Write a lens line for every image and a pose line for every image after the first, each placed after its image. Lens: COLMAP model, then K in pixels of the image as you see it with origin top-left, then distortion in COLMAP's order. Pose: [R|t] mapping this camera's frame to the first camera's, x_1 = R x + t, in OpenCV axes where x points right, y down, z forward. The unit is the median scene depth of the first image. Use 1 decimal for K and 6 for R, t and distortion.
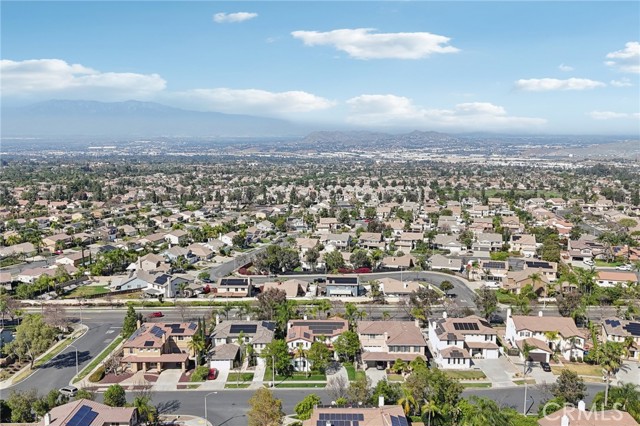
lens RADIAL K [[557.2, 0, 321.5], [0, 557.2, 208.4], [0, 0, 1]] dist [0.100523, -0.149456]
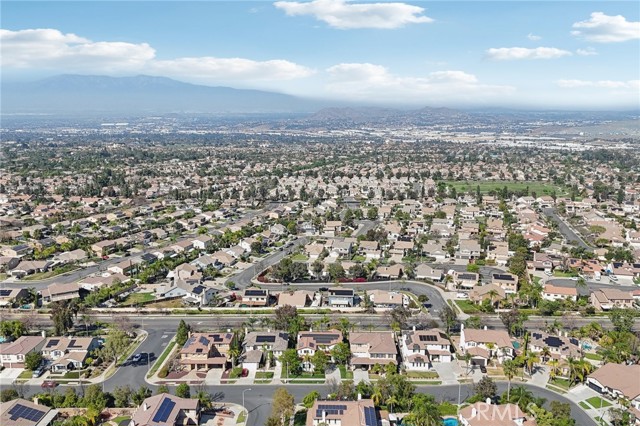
lens RADIAL K [[557.2, 0, 321.5], [0, 557.2, 208.4], [0, 0, 1]] dist [0.100523, -0.149456]
pose [[0.999827, 0.003376, -0.018286, 0.021262], [-0.002555, 0.998996, 0.044737, -0.164779], [0.018418, -0.044682, 0.998831, -0.351757]]
